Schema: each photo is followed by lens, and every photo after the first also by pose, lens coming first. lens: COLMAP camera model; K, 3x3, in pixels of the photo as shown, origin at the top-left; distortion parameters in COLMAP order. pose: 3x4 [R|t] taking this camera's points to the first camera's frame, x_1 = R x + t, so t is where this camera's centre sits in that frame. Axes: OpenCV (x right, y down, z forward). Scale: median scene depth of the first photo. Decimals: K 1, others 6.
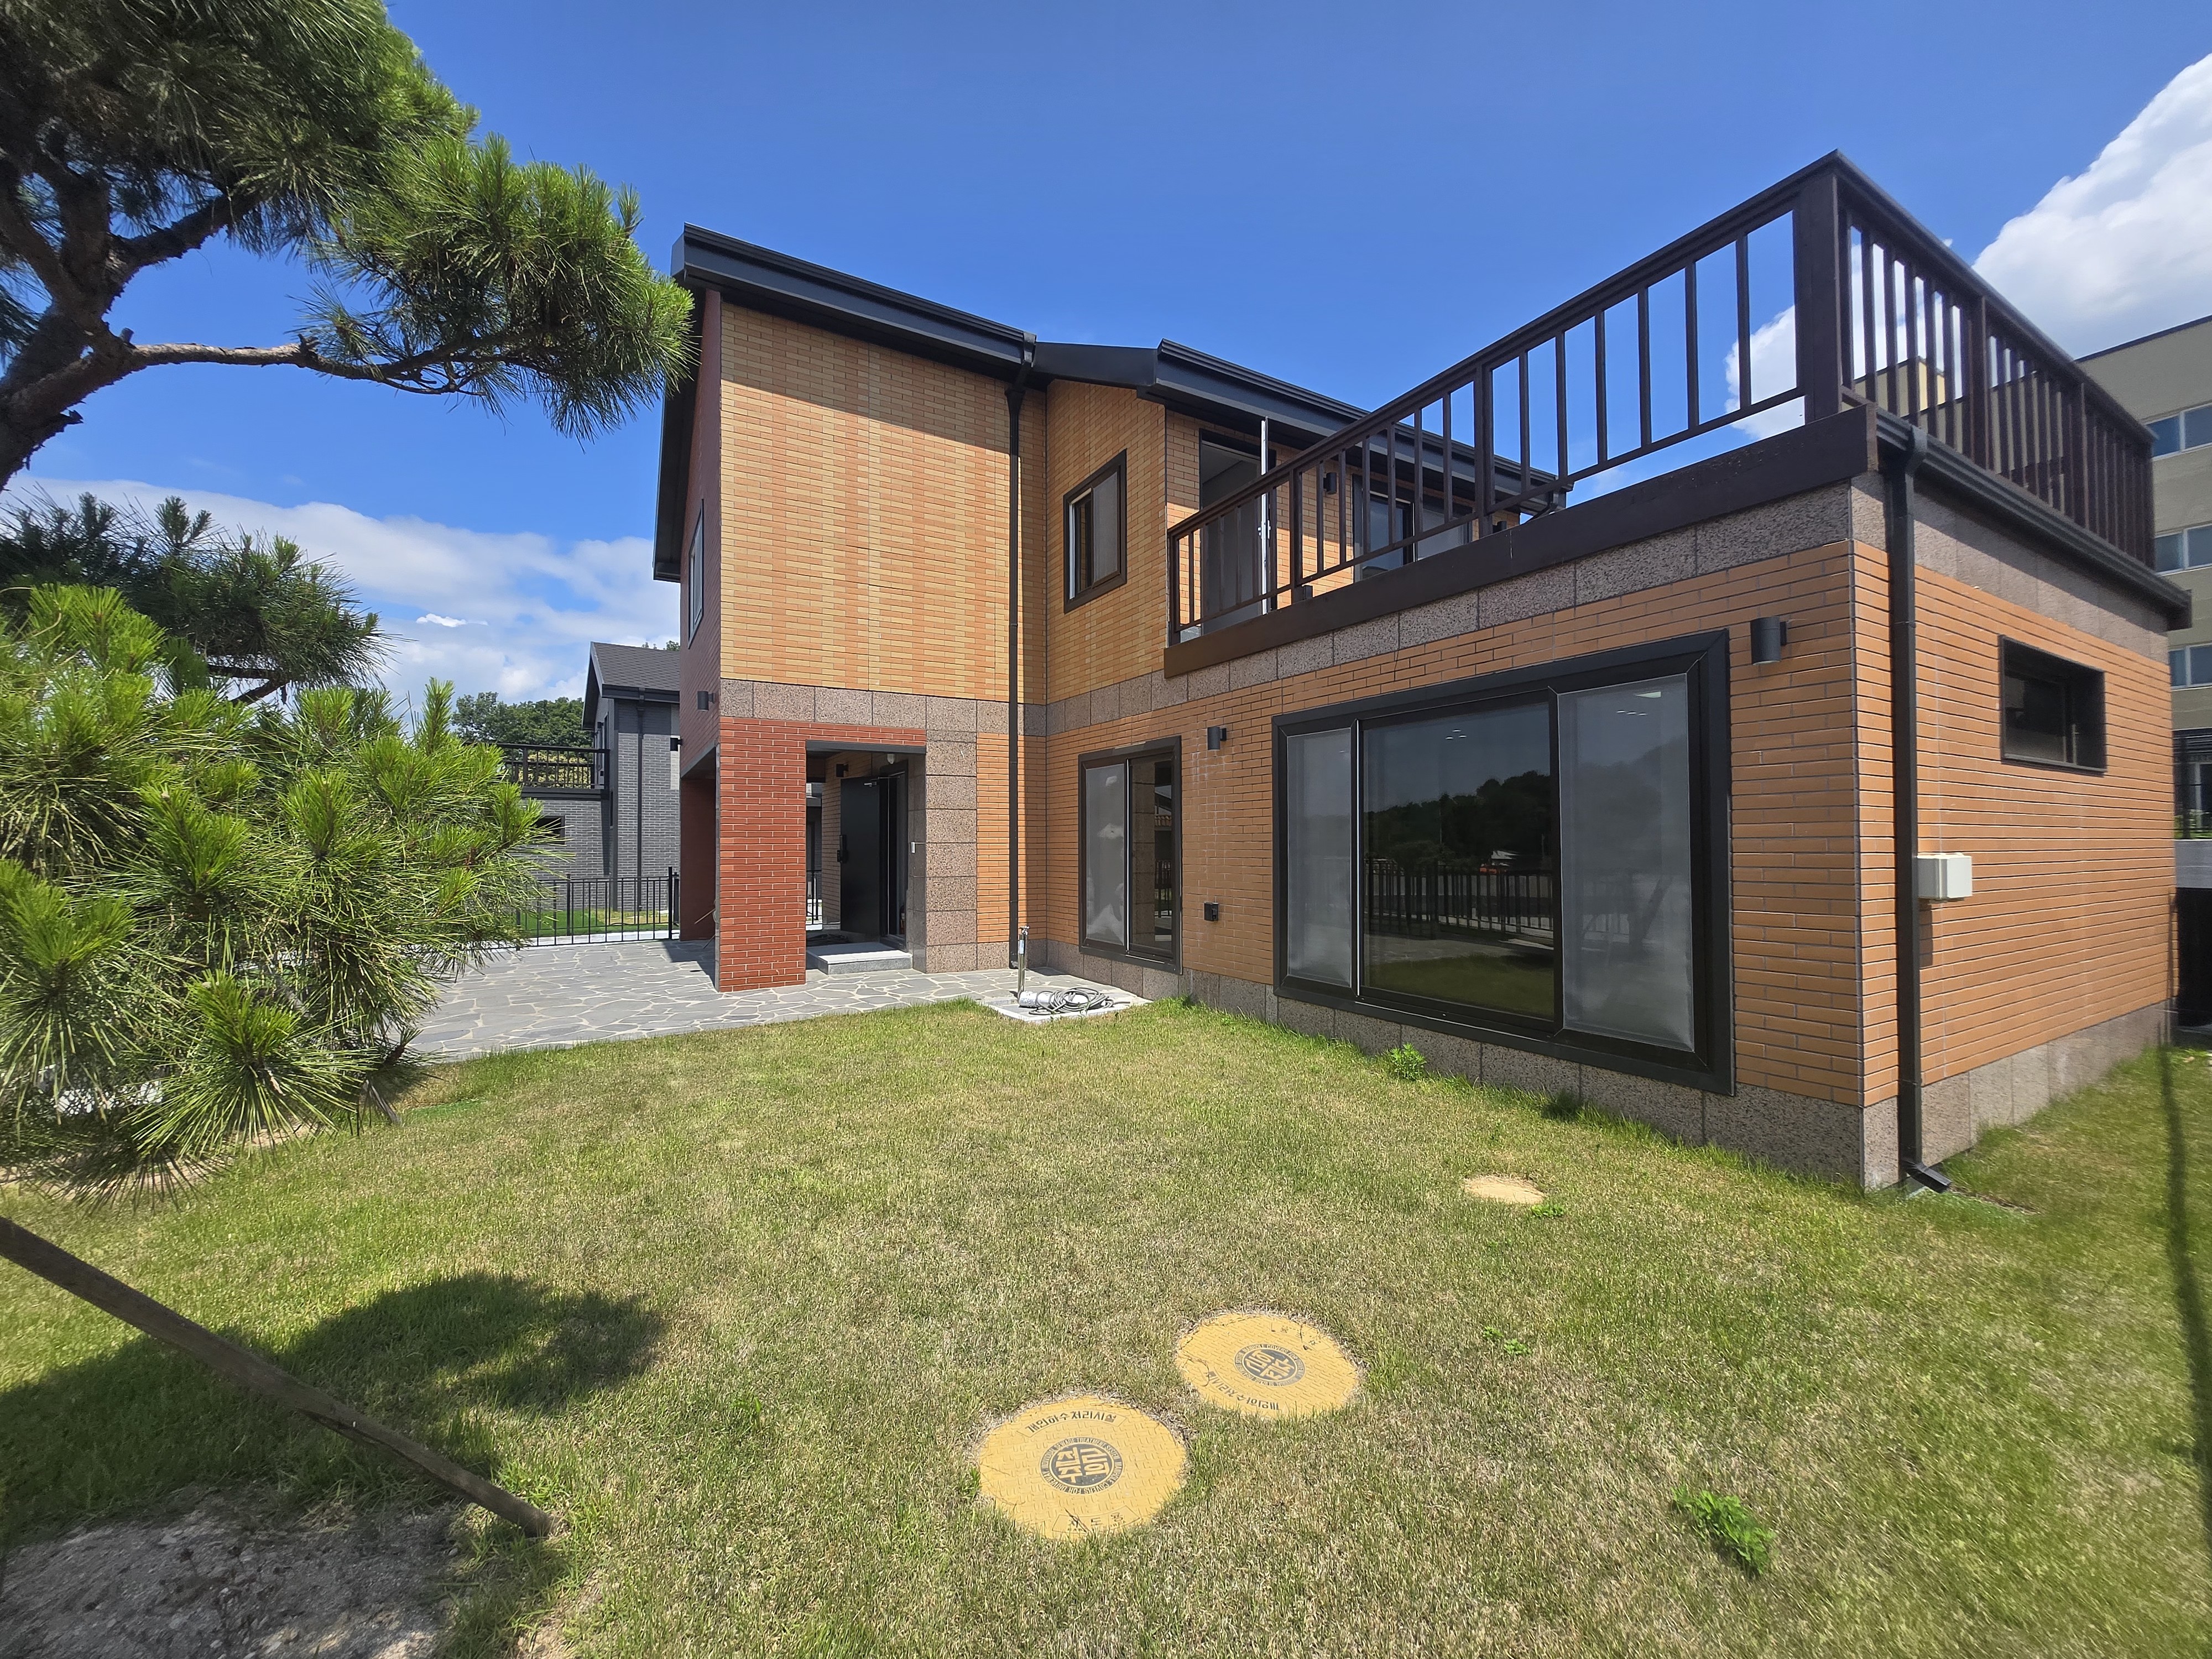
lens RADIAL K [[872.0, 0, 1103.0], [0, 872.0, 826.7], [0, 0, 1]] dist [-0.004231, 0.001935]
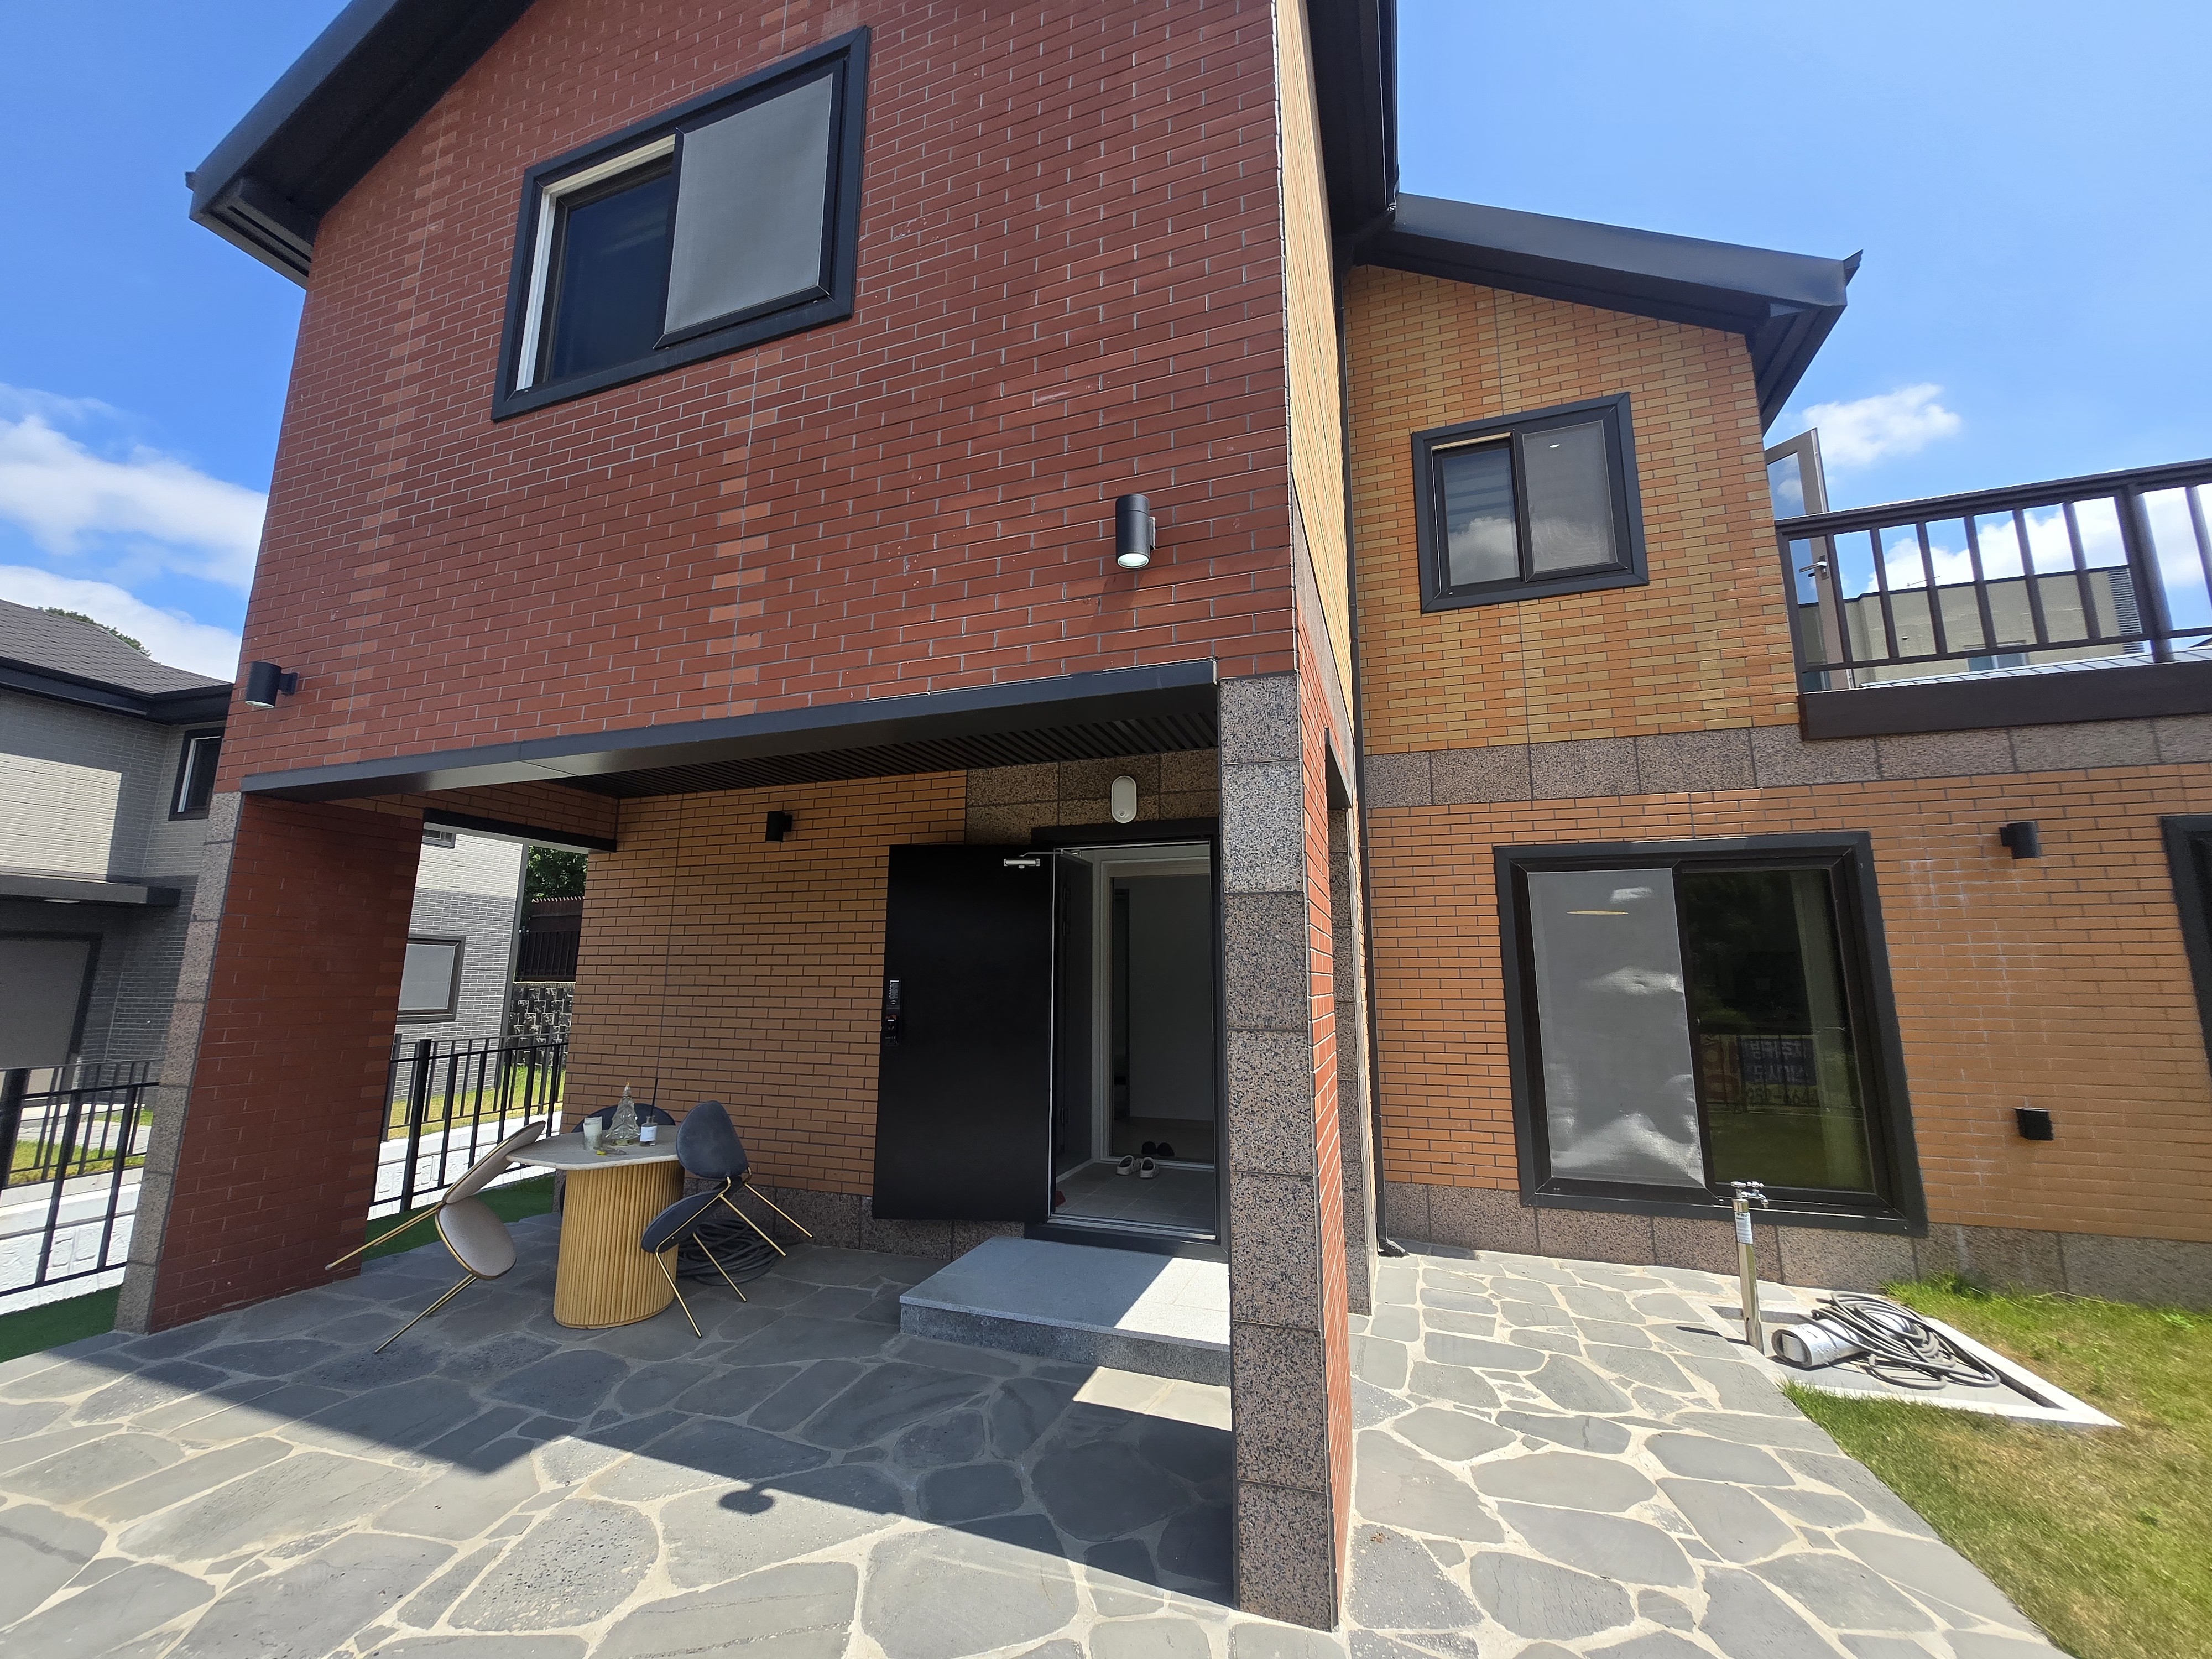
lens RADIAL K [[872.0, 0, 1103.0], [0, 872.0, 826.7], [0, 0, 1]] dist [-0.004231, 0.001935]
pose [[0.754499, 0.121850, 0.644890, -0.872327], [-0.020362, 0.986487, -0.162571, 0.005764], [-0.655985, 0.109528, 0.746784, 1.070550]]
